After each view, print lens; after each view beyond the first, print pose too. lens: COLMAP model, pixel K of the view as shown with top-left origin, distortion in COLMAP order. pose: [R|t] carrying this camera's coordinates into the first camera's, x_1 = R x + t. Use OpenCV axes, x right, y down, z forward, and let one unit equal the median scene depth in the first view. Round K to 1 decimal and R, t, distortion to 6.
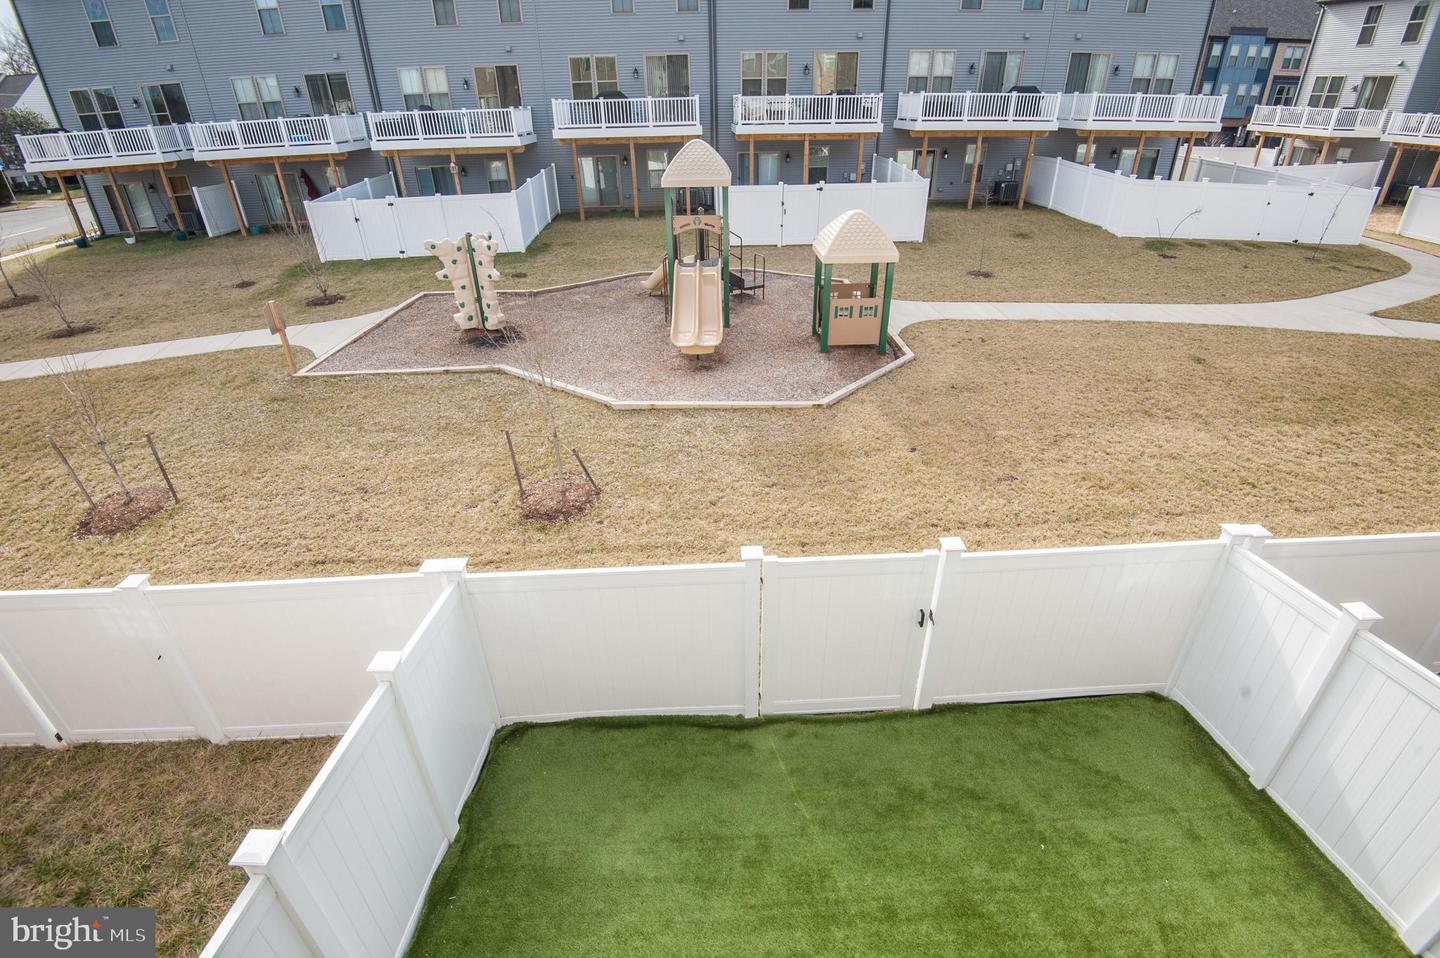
lens RADIAL K [[671.5, 0, 713.1], [0, 671.5, 485.8], [0, 0, 1]] dist [-0.018862, -0.009422]
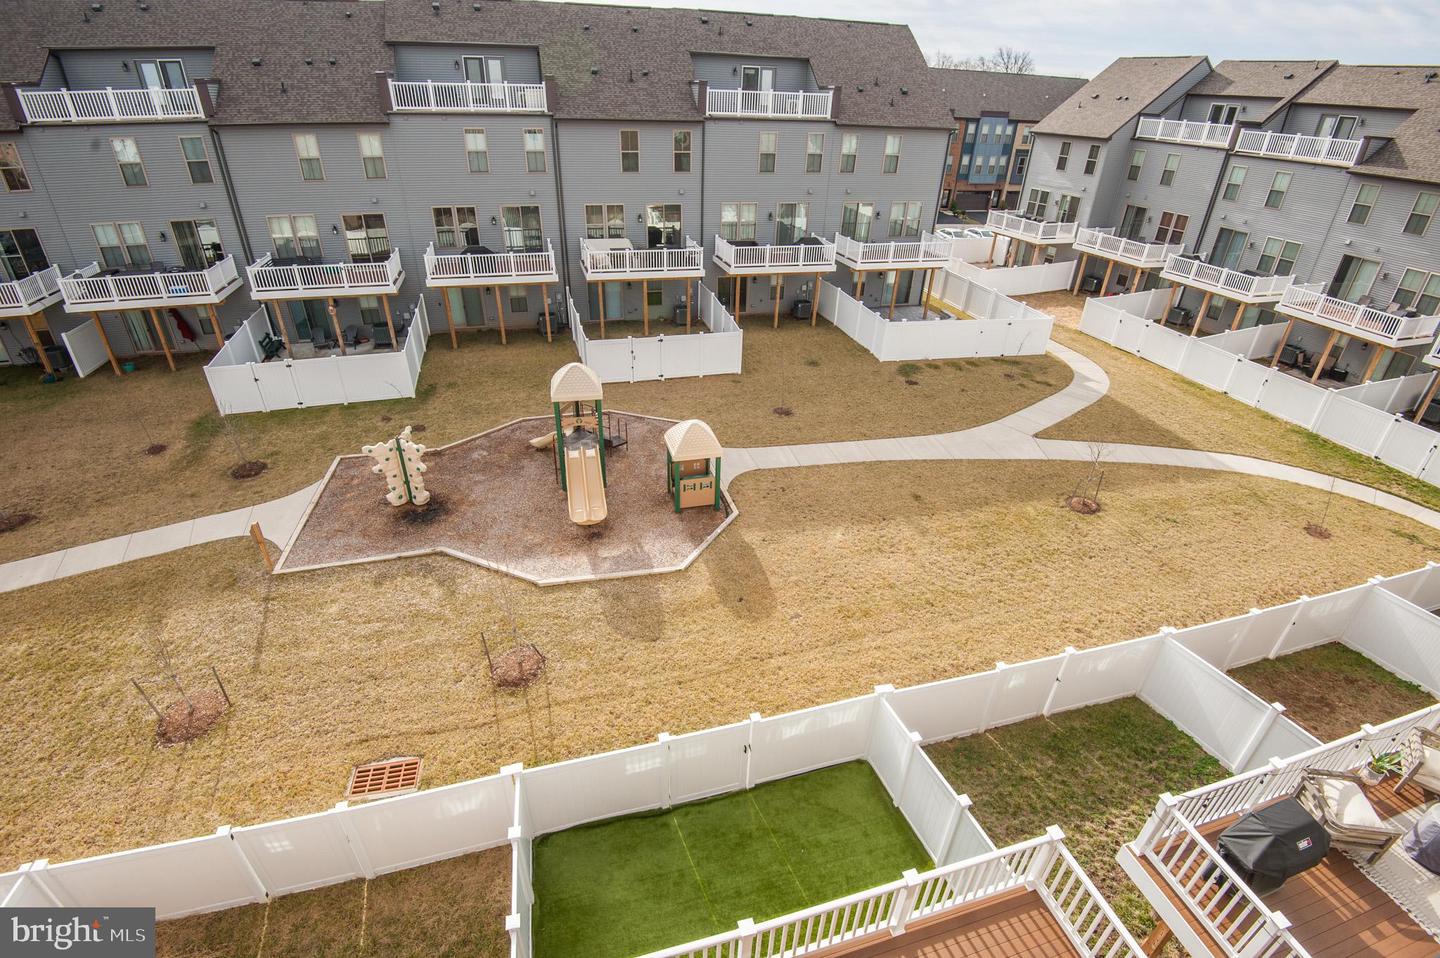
lens RADIAL K [[671.5, 0, 716.2], [0, 671.5, 492.9], [0, 0, 1]] dist [-0.018862, -0.009422]
pose [[0.970806, -0.078679, 0.226594, -0.075001], [0.074847, 0.996870, 0.025468, -0.269583], [-0.227889, -0.007765, 0.973656, -0.408098]]
